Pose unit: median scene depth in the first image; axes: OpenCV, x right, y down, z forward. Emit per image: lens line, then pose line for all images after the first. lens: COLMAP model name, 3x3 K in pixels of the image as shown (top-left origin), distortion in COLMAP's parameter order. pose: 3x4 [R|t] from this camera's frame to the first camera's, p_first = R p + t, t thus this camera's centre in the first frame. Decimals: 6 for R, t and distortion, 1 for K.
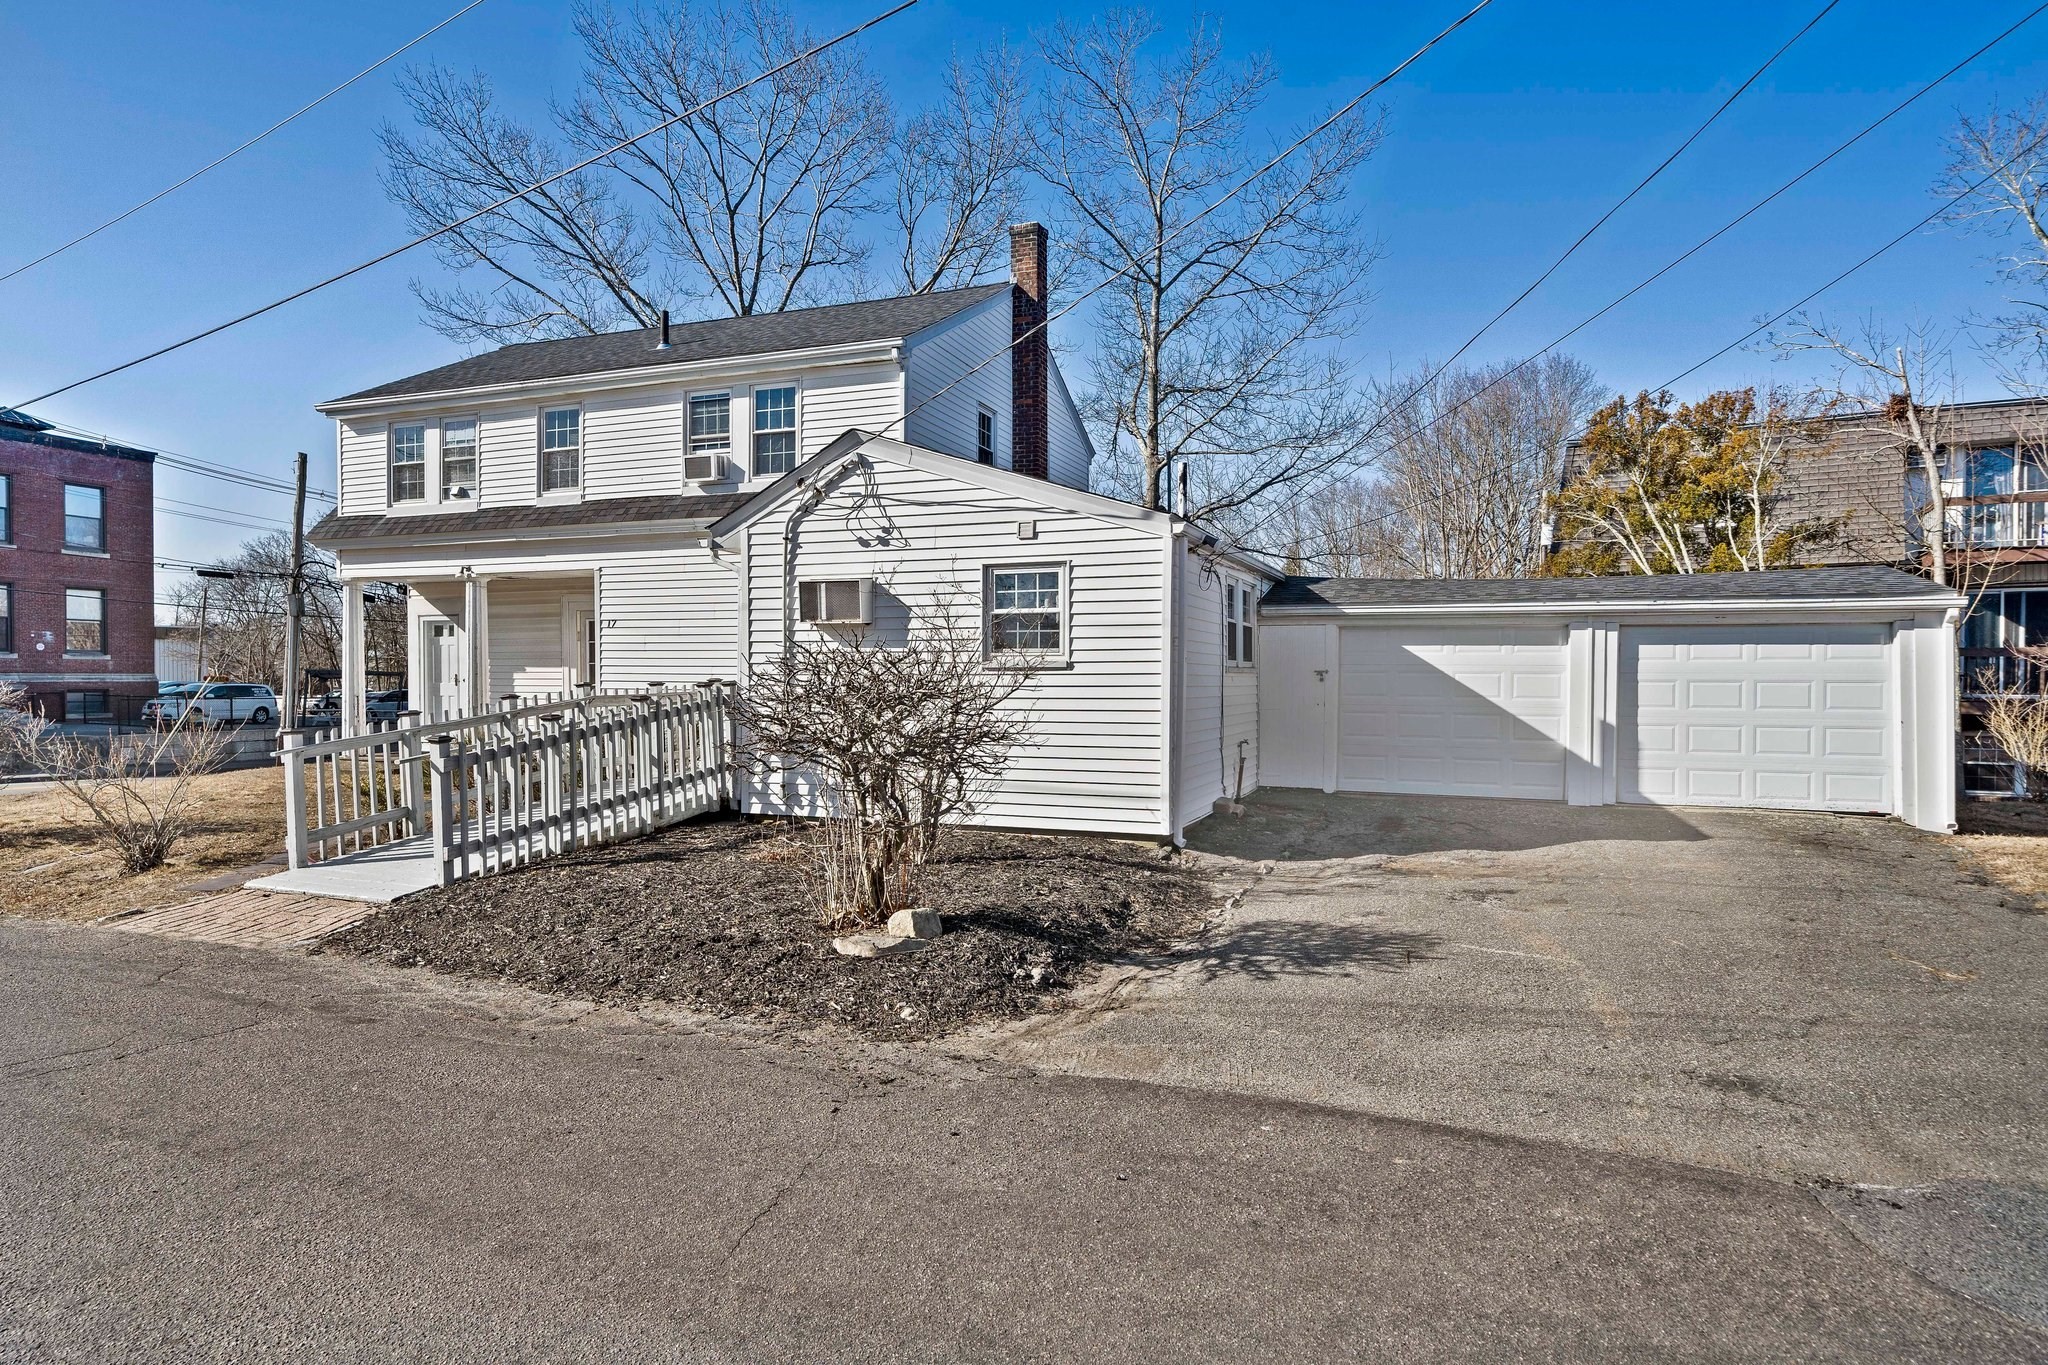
lens RADIAL K [[1125.5, 0, 1024.0], [0, 1125.5, 682.5], [0, 0, 1]] dist [-0.009384, 0.000544]
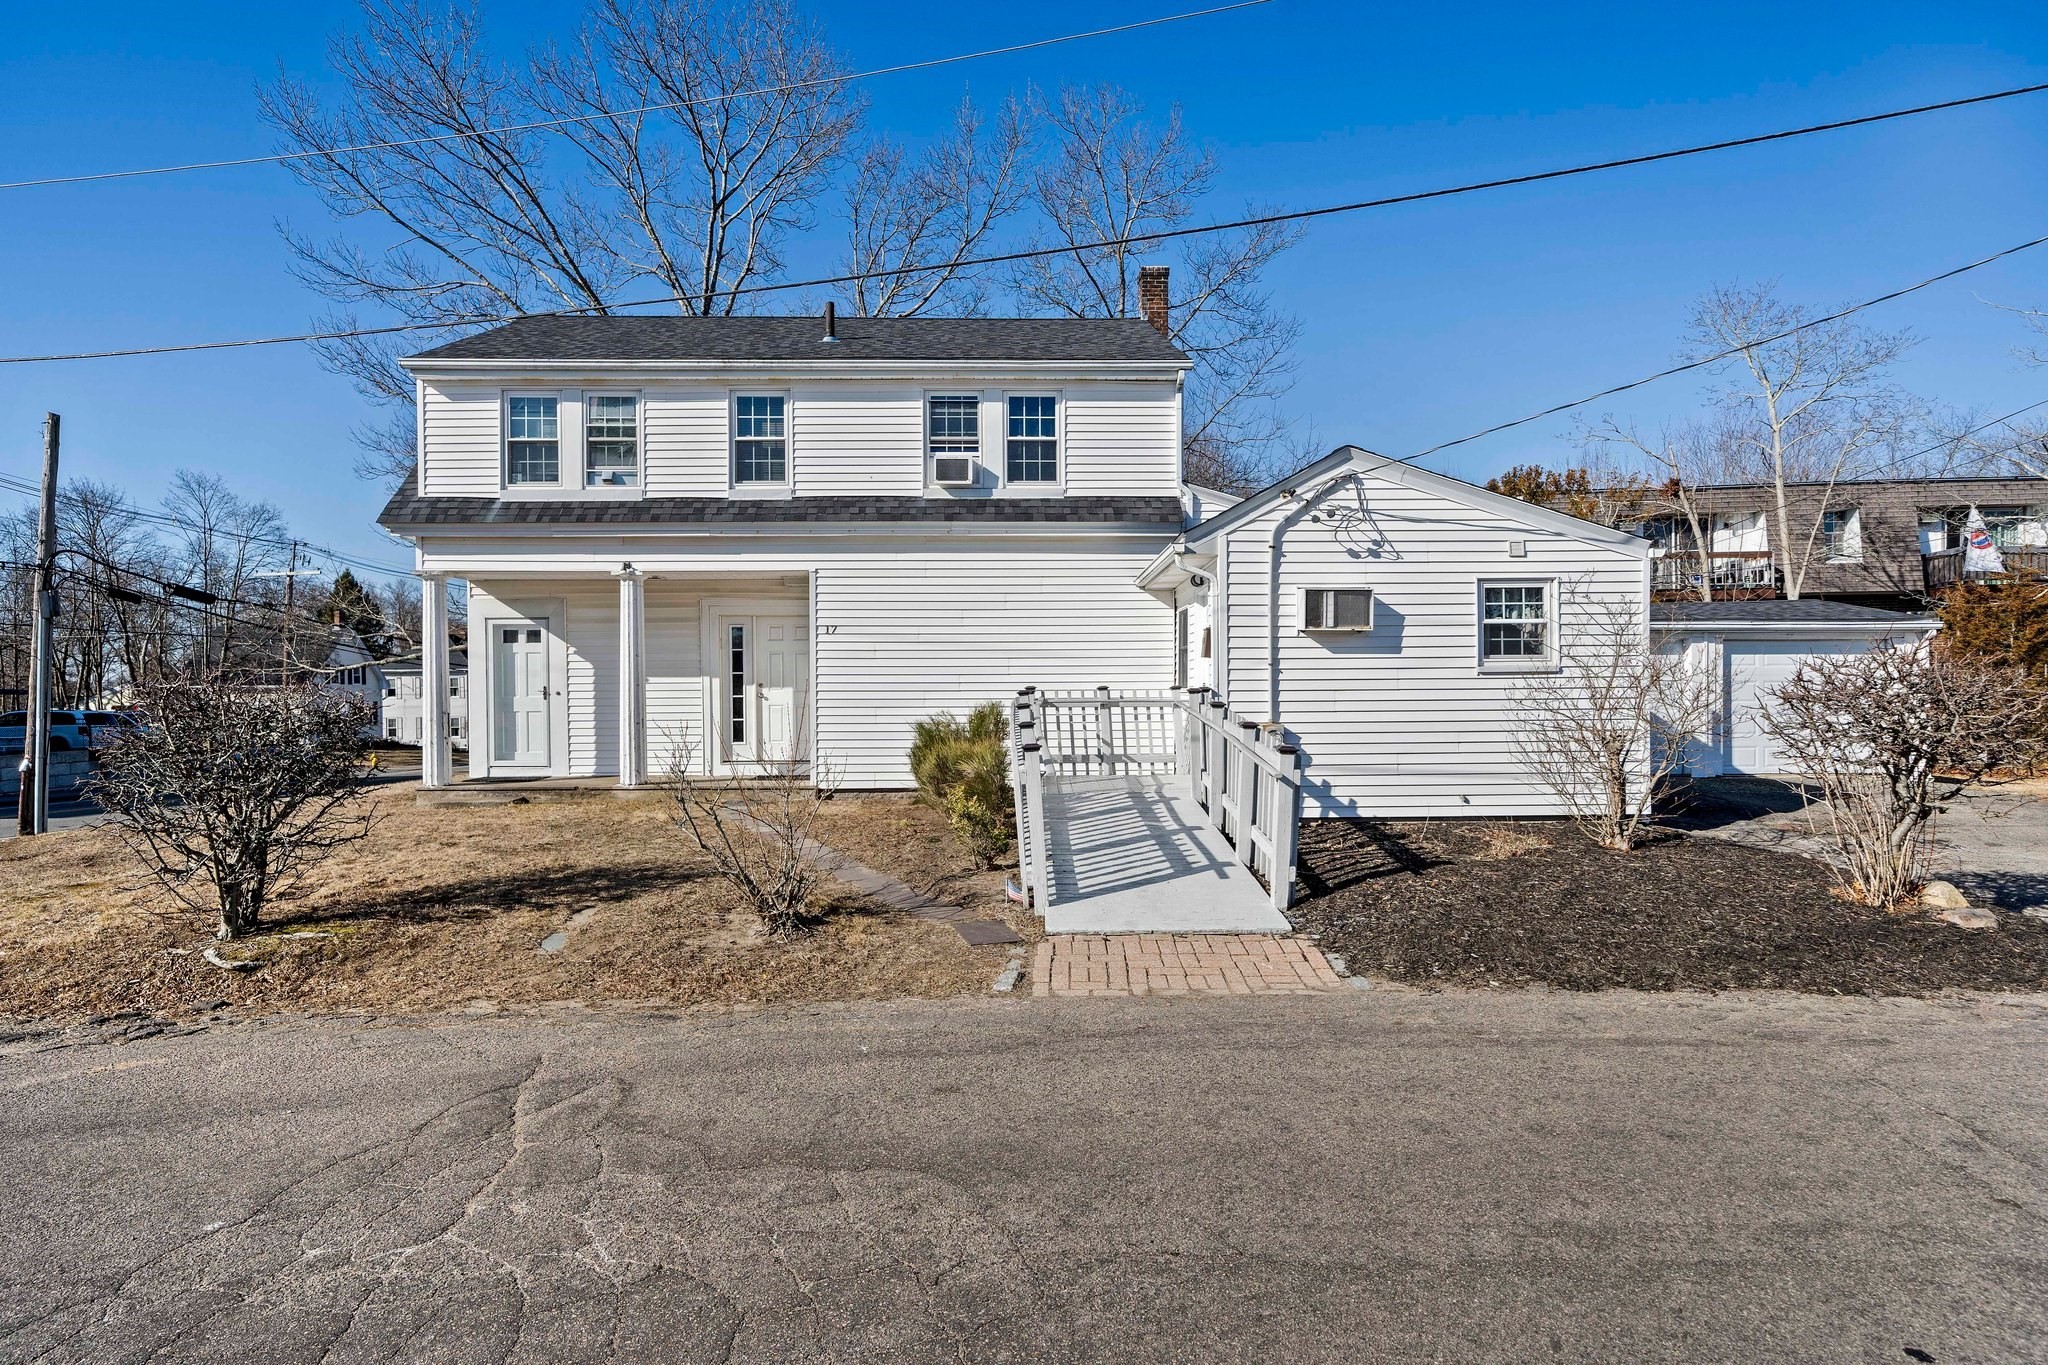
lens RADIAL K [[1006.7, 0, 1024.0], [0, 1006.7, 682.5], [0, 0, 1]] dist [-0.005233, -0.000916]
pose [[0.926764, -0.007304, 0.375572, -0.548988], [0.011306, 0.999900, -0.008452, 0.000348], [-0.375473, 0.012079, 0.926755, 0.171194]]
